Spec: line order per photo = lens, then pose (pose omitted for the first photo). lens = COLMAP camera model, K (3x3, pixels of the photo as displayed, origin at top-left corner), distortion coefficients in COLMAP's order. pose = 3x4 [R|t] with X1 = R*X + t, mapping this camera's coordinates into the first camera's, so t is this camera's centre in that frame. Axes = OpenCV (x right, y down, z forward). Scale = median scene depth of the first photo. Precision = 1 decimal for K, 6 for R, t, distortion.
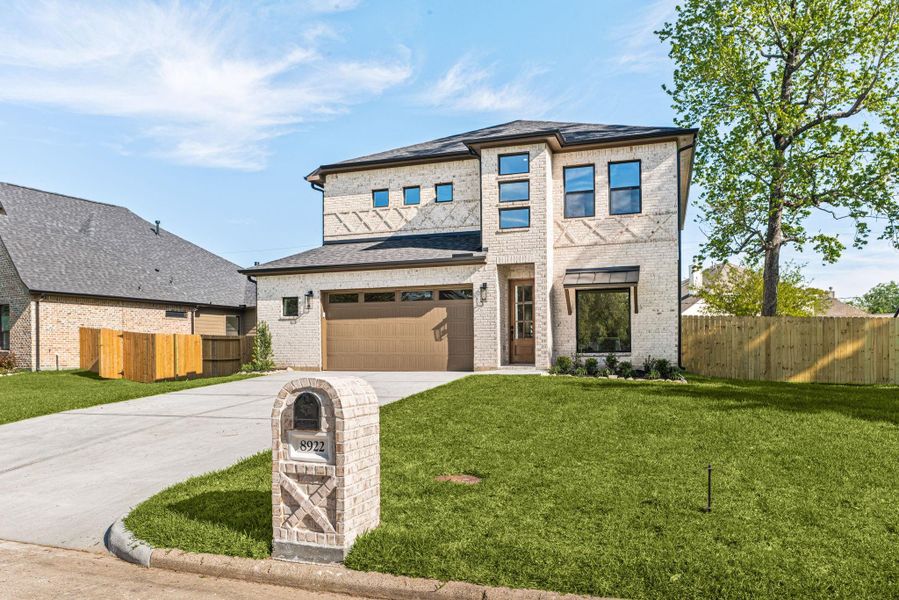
lens RADIAL K [[687.5, 0, 449.5], [0, 687.5, 300.0], [0, 0, 1]] dist [-0.002649, -0.000739]
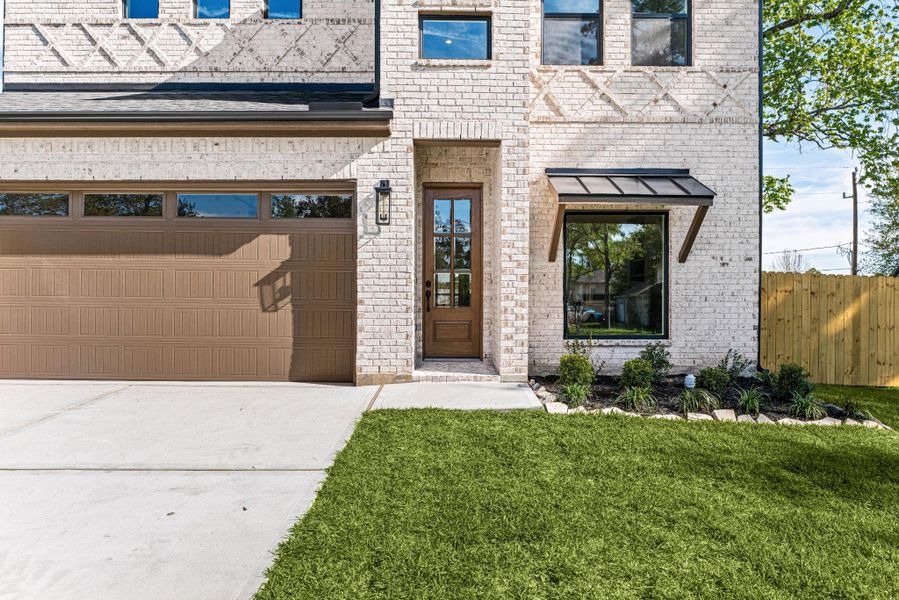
lens RADIAL K [[557.9, 0, 449.5], [0, 557.9, 300.0], [0, 0, 1]] dist [-0.012342, -0.001020]
pose [[0.949184, 0.012853, 0.314460, -0.018825], [-0.037483, 0.996671, 0.072404, 0.022567], [-0.312483, -0.080512, 0.946505, 0.635703]]
